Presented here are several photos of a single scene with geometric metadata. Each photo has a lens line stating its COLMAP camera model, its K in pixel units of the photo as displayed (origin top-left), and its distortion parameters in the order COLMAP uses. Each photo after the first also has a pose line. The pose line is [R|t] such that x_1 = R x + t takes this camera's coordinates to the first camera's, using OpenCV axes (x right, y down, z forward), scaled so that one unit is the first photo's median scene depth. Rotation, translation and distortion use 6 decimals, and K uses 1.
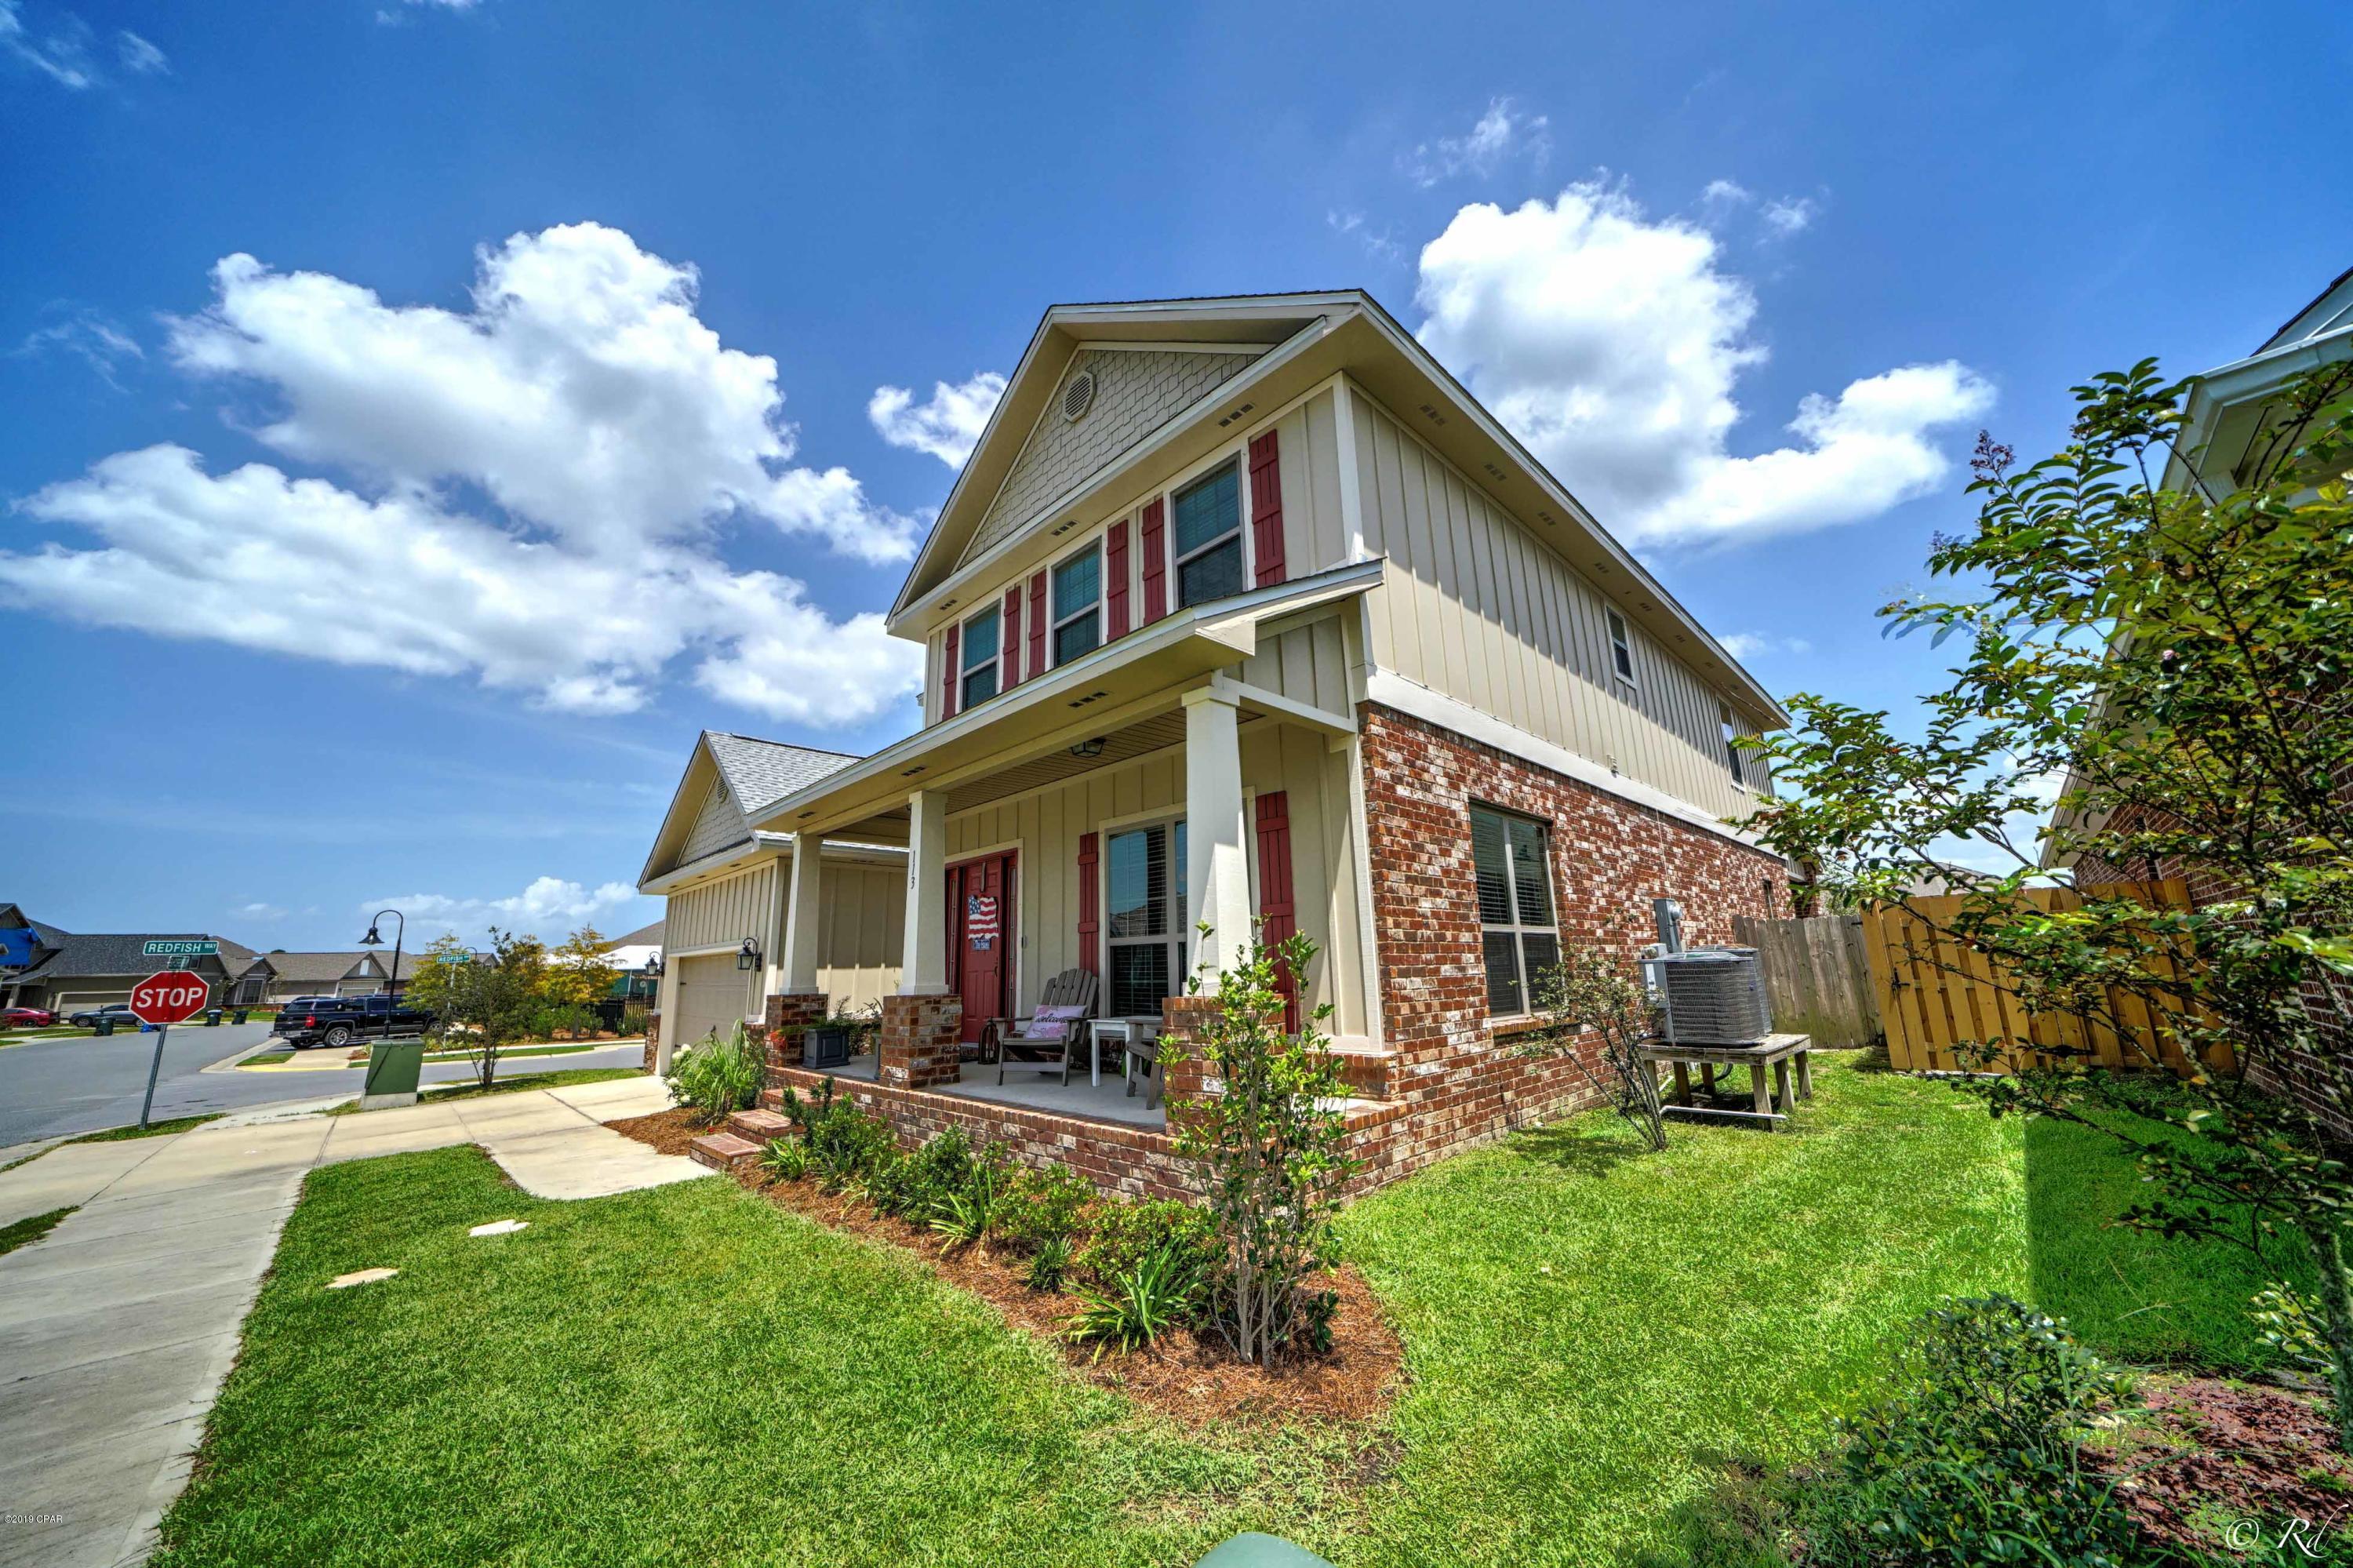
lens RADIAL K [[817.6, 0, 1177.3], [0, 817.6, 786.7], [0, 0, 1]] dist [-0.027032, 0.003558]
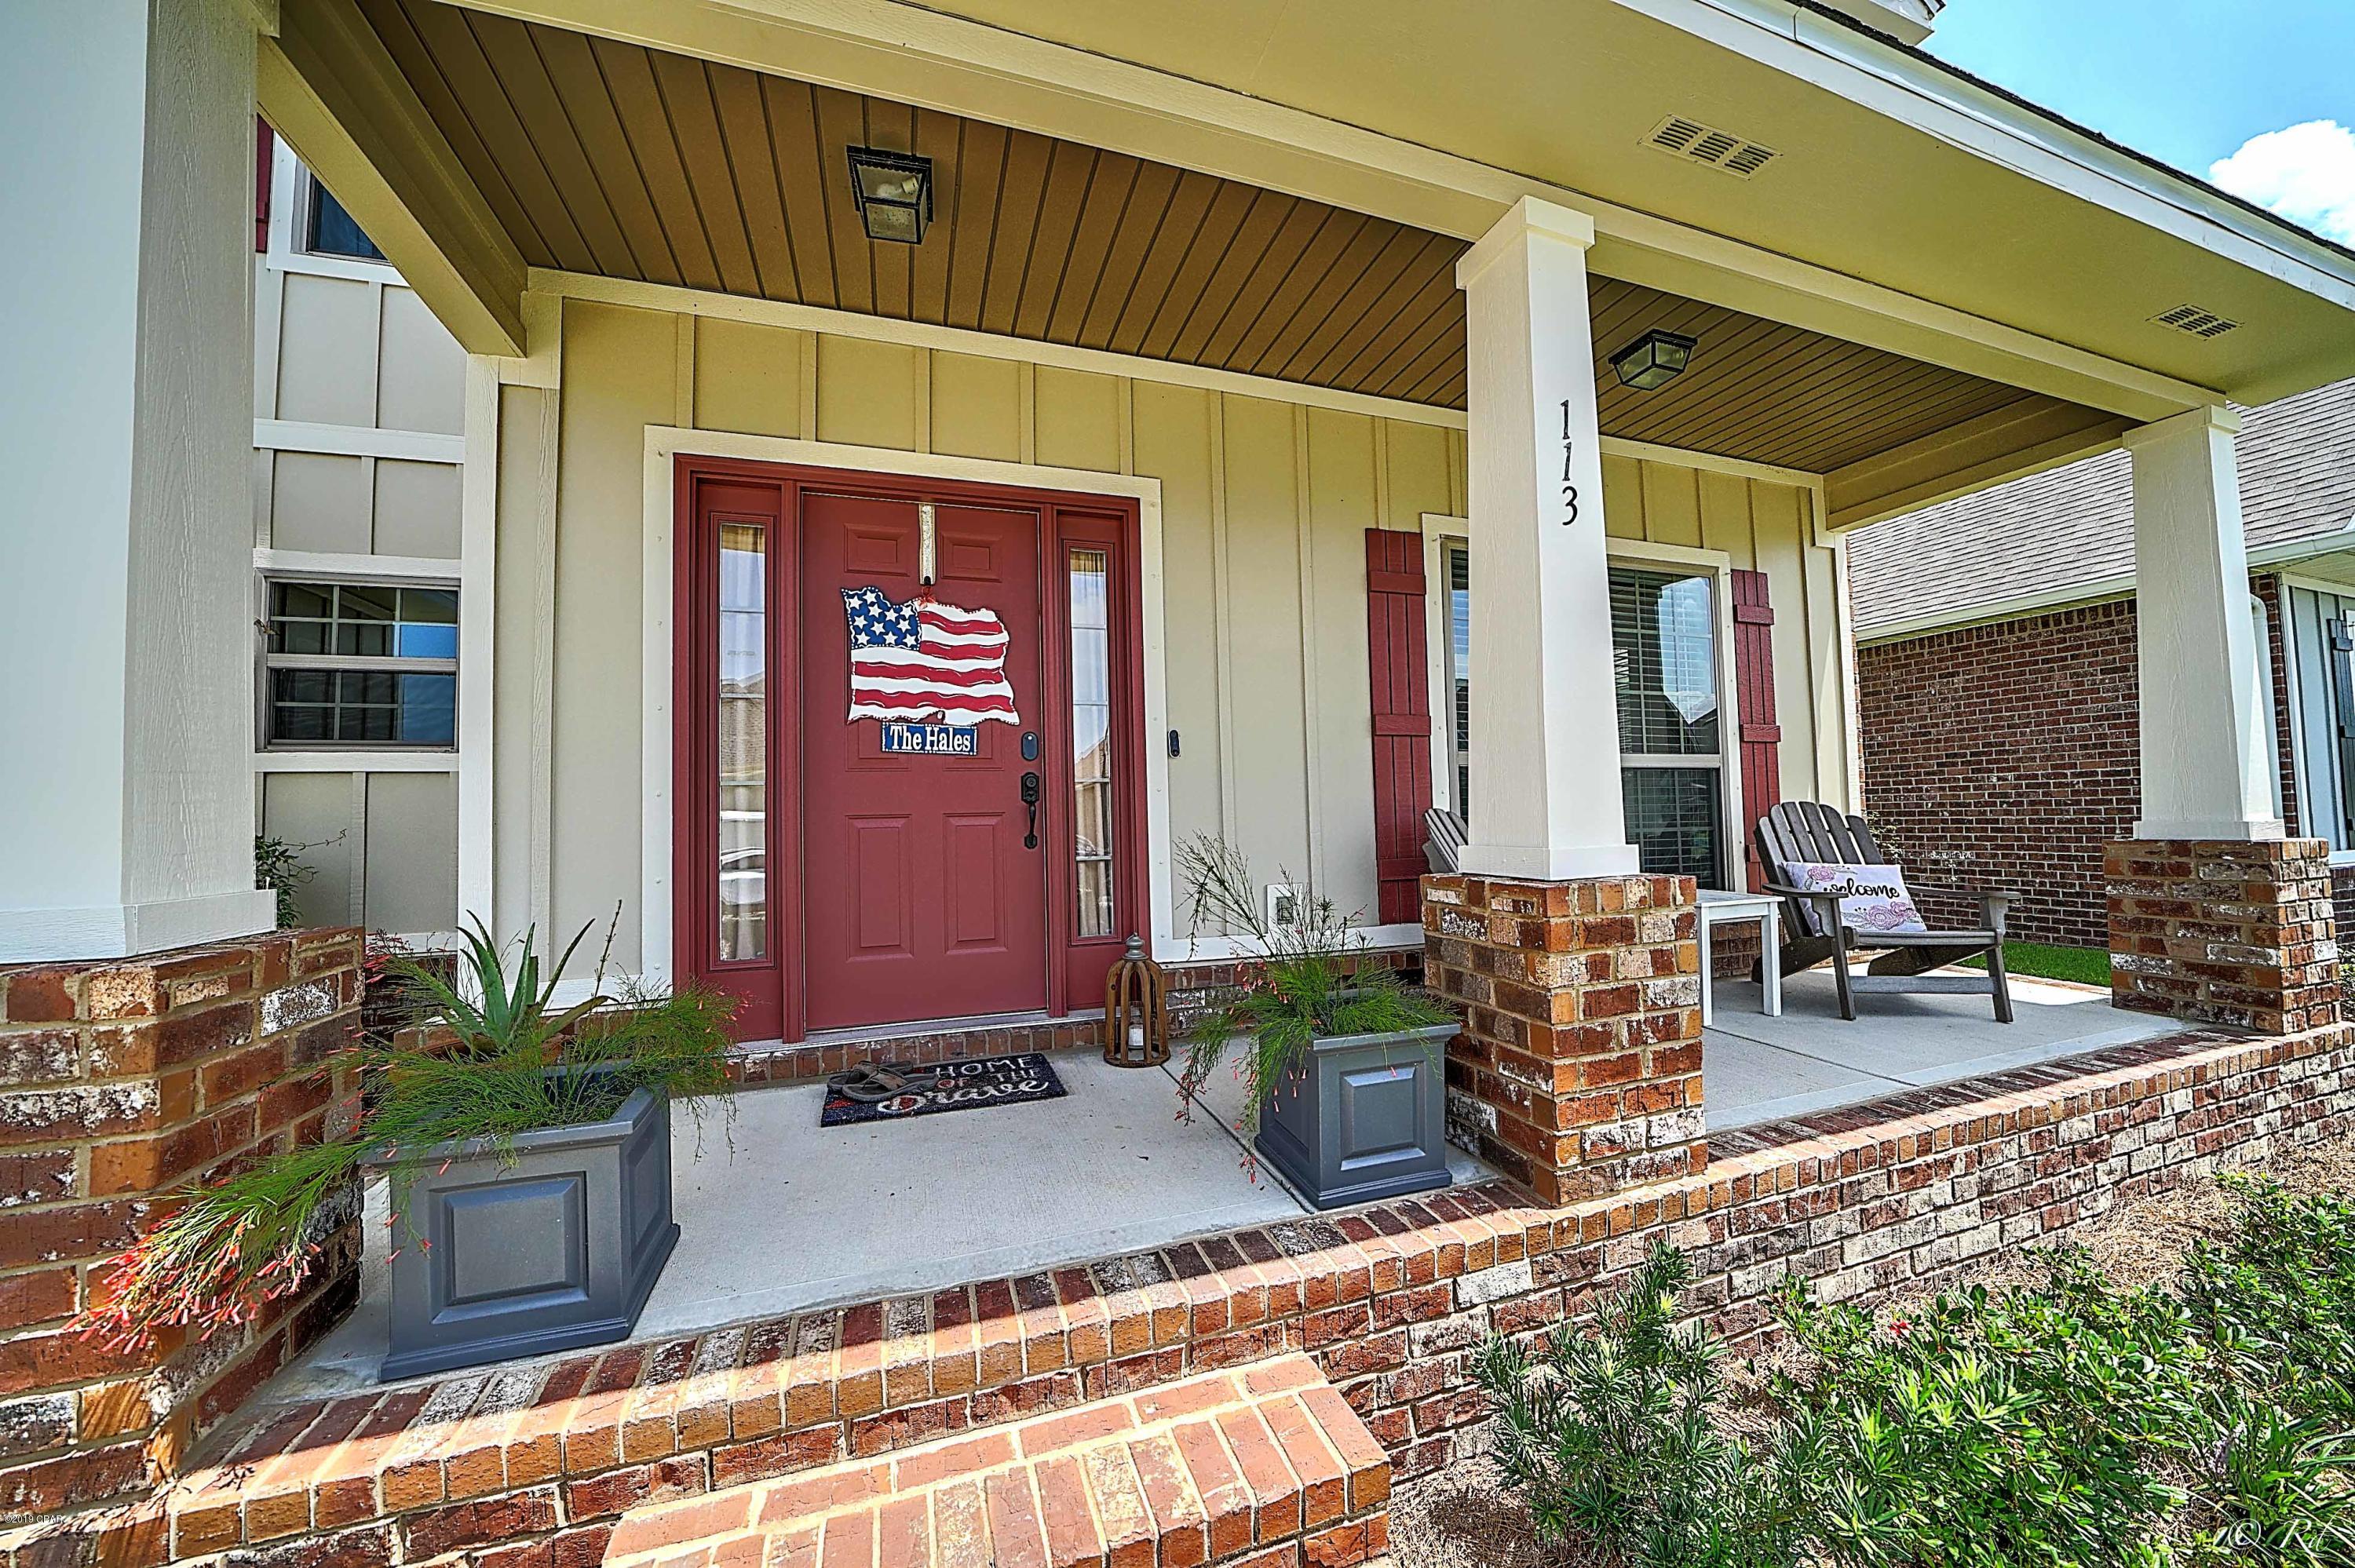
lens RADIAL K [[818.2, 0, 1174.4], [0, 818.2, 786.9], [0, 0, 1]] dist [-0.027032, 0.003558]
pose [[0.435642, 0.058742, 0.898201, -0.503625], [-0.189605, 0.981468, 0.027774, 0.186278], [-0.879924, -0.182403, 0.438706, 0.767419]]
